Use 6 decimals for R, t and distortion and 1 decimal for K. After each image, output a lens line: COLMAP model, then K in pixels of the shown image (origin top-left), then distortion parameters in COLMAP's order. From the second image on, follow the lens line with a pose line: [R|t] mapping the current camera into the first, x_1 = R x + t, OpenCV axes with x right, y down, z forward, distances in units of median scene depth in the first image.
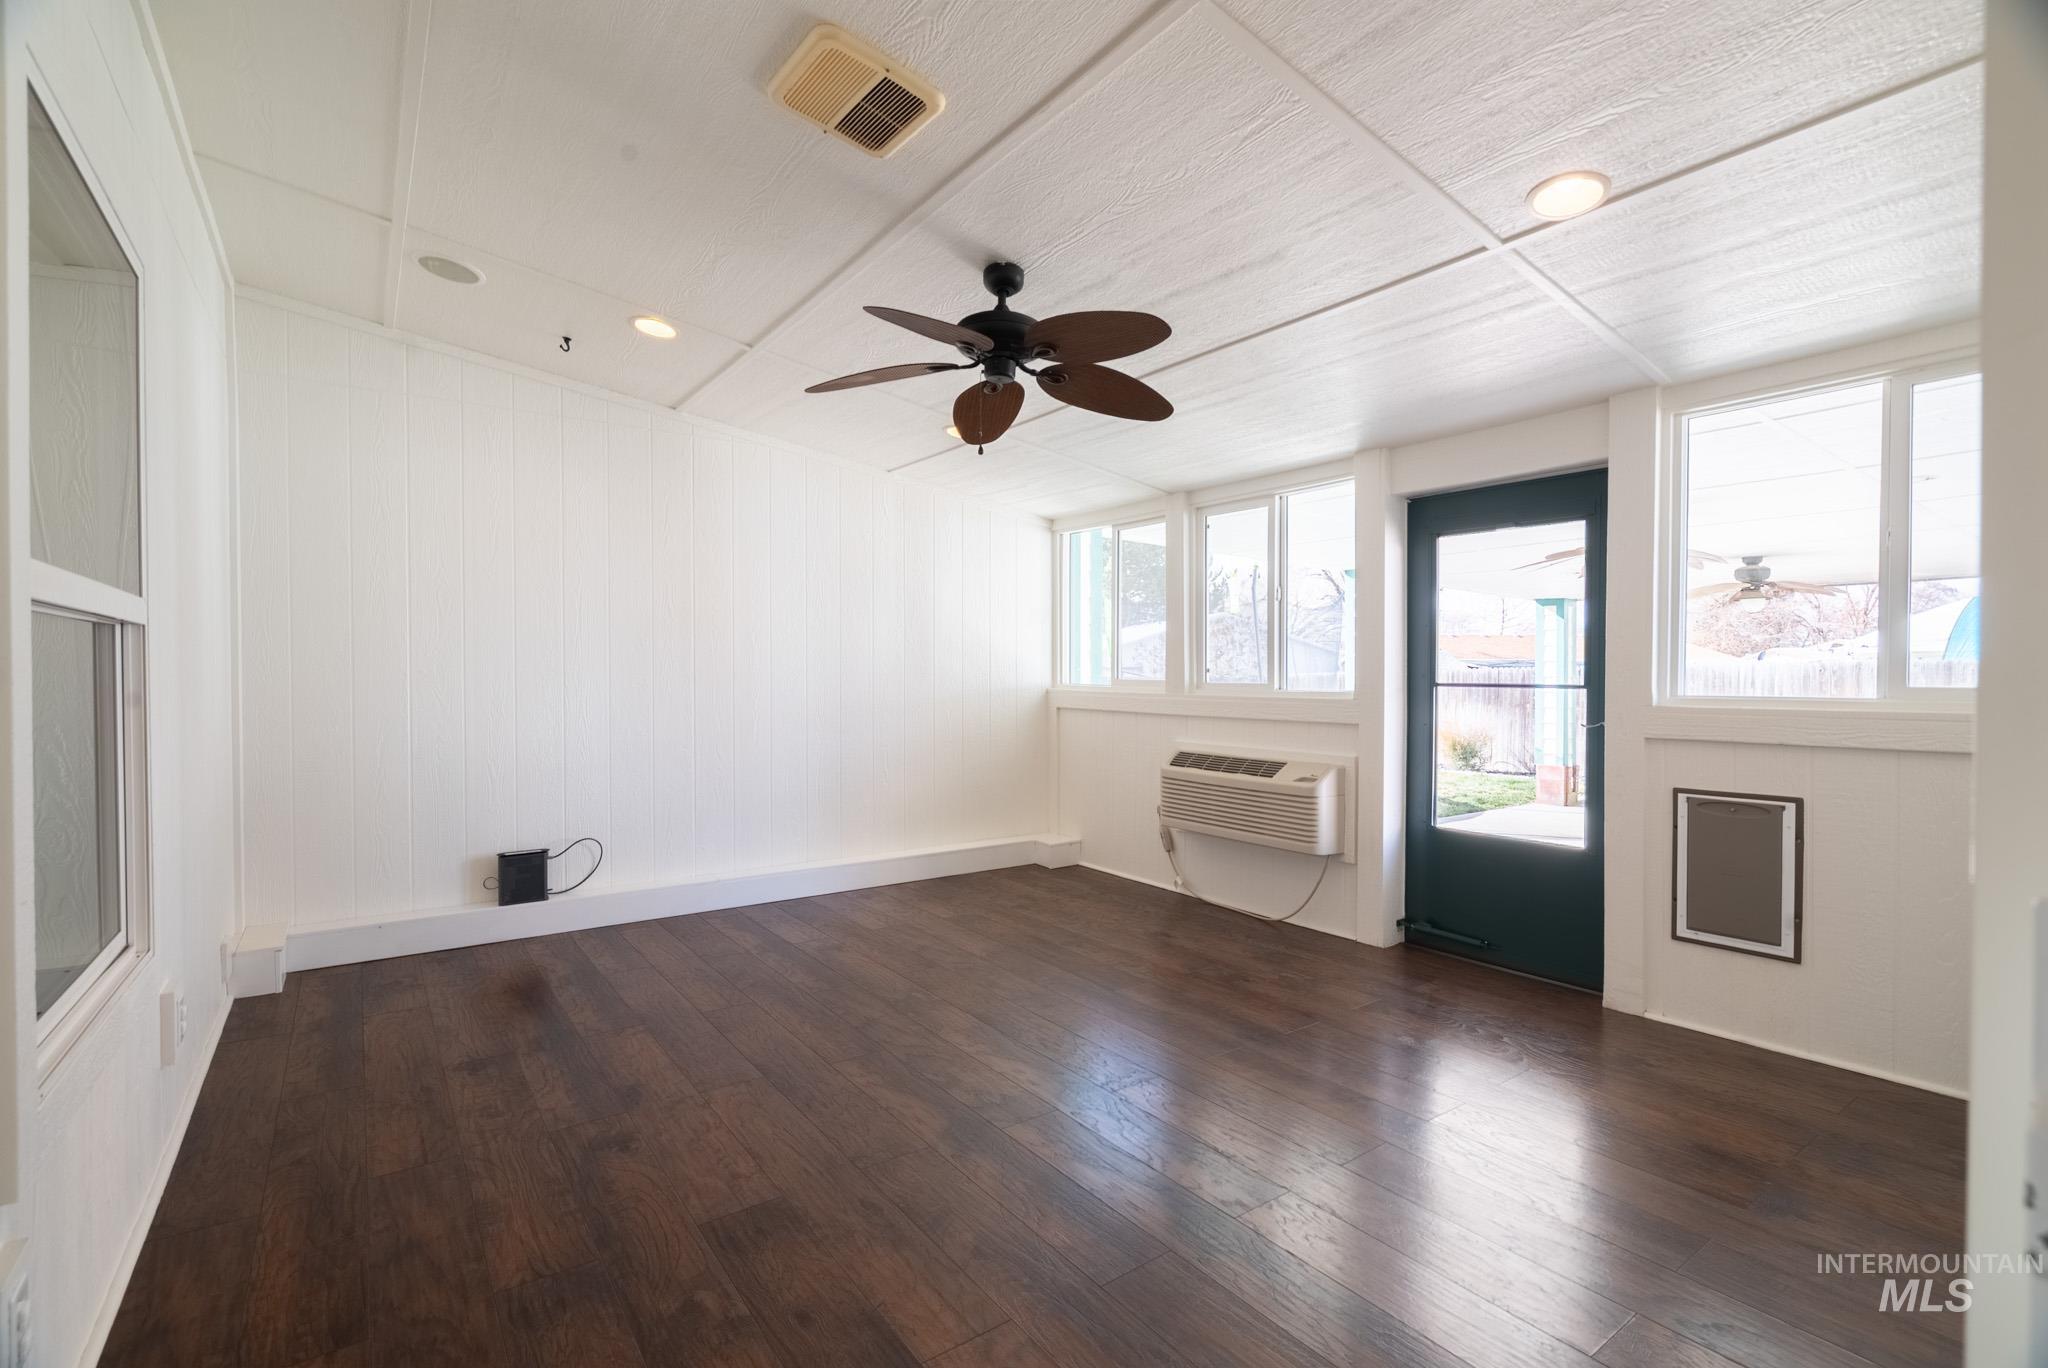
lens RADIAL K [[934.2, 0, 1086.4], [0, 934.2, 681.3], [0, 0, 1]] dist [-0.006091, 0.002508]
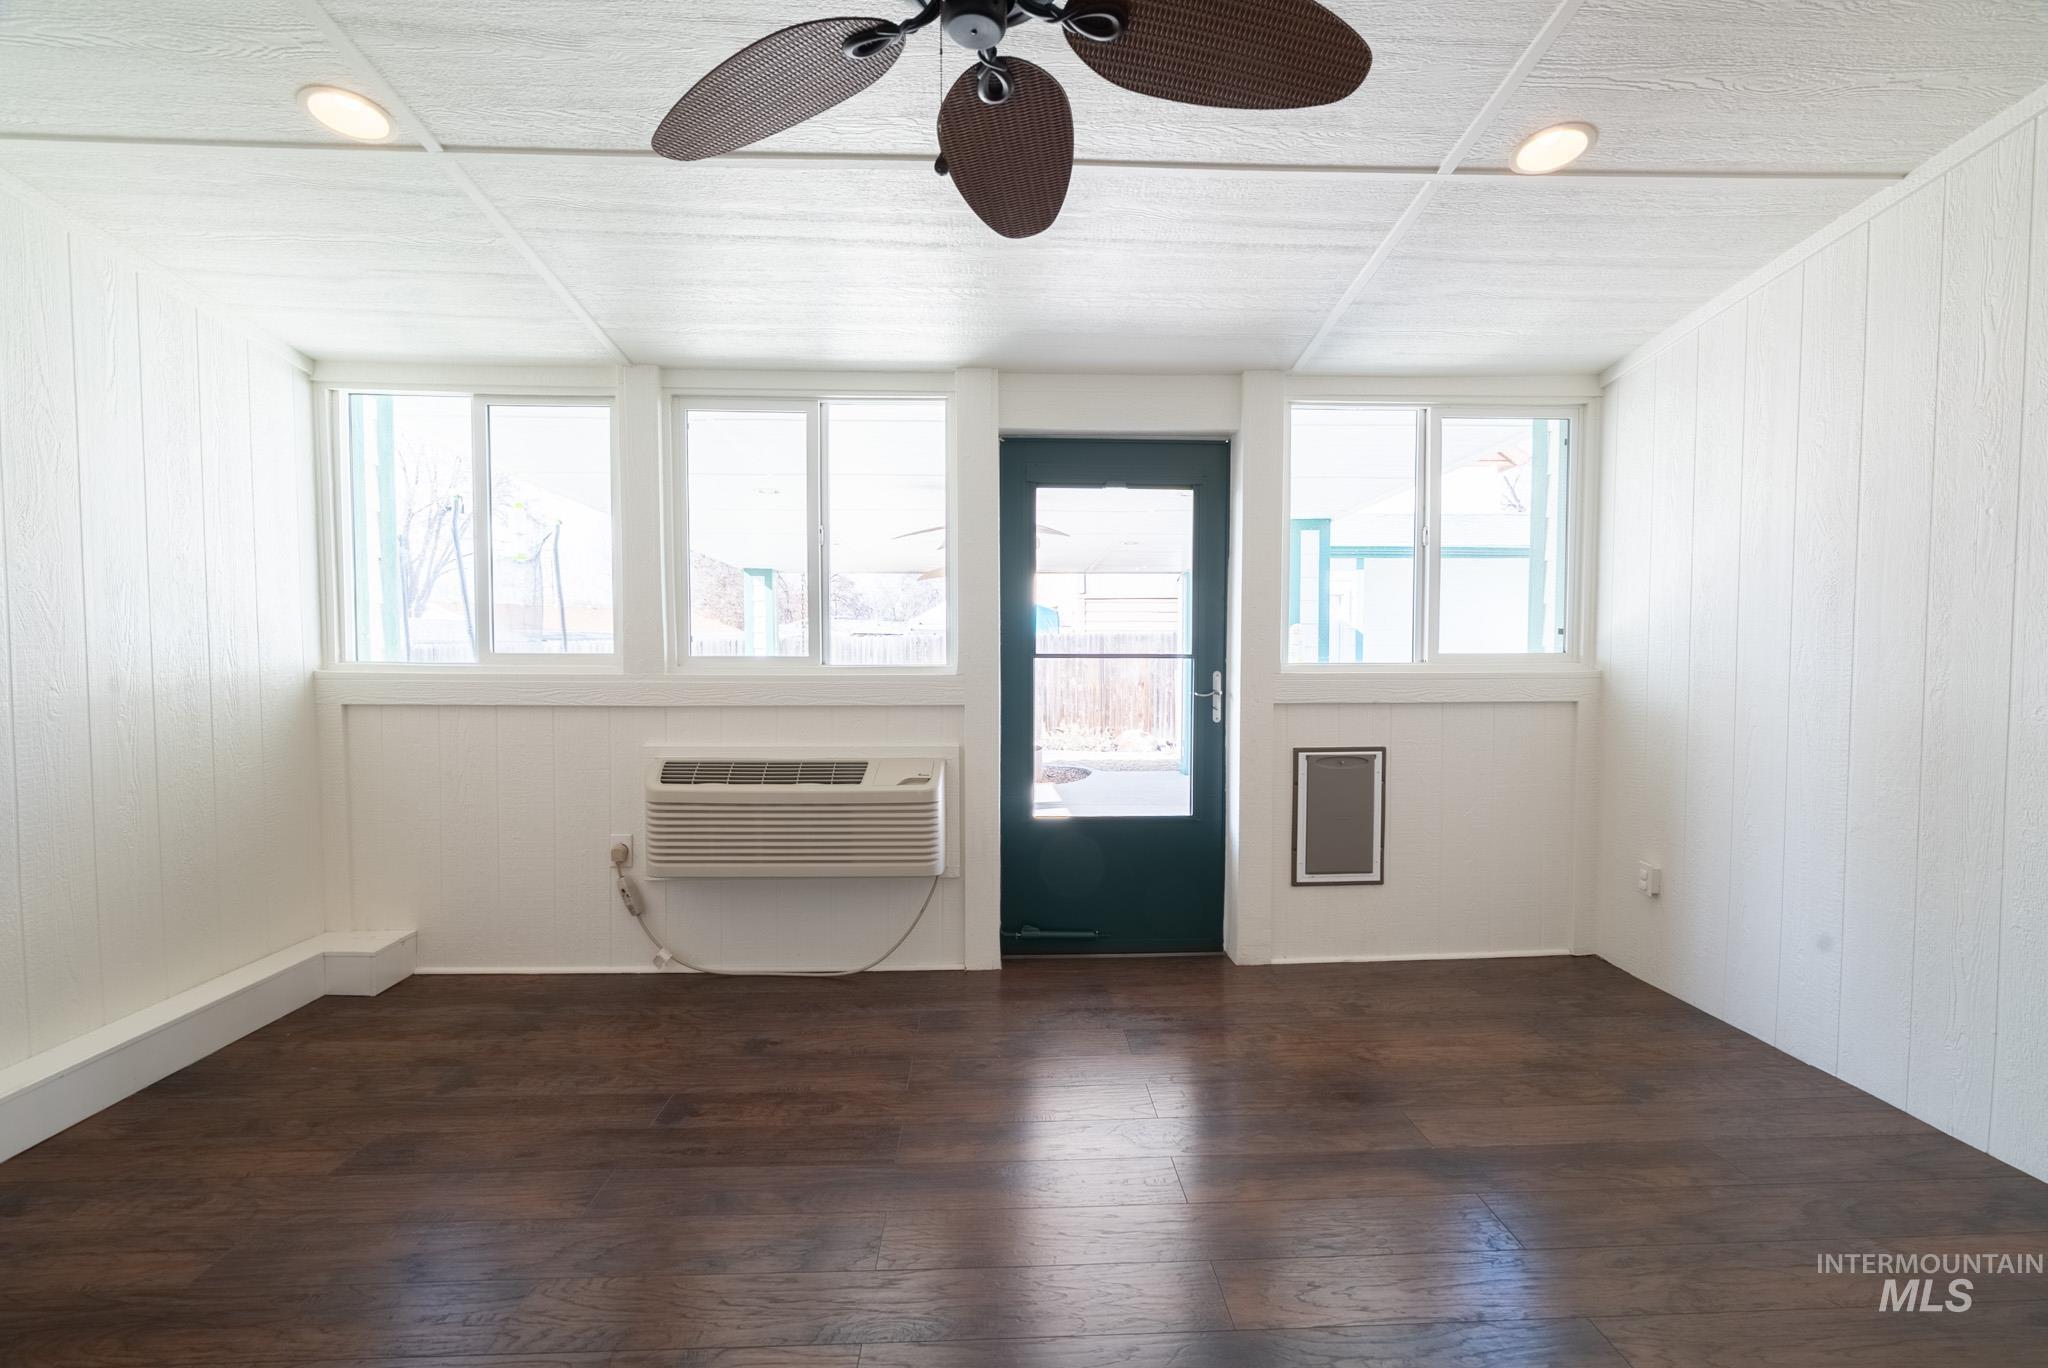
lens RADIAL K [[934.2, 0, 1030.3], [0, 934.2, 682.2], [0, 0, 1]] dist [-0.006091, 0.002508]
pose [[0.580996, -0.031894, 0.813281, -0.335906], [0.007667, 0.999402, 0.033716, -0.001225], [-0.813871, -0.013353, 0.580893, 0.480821]]
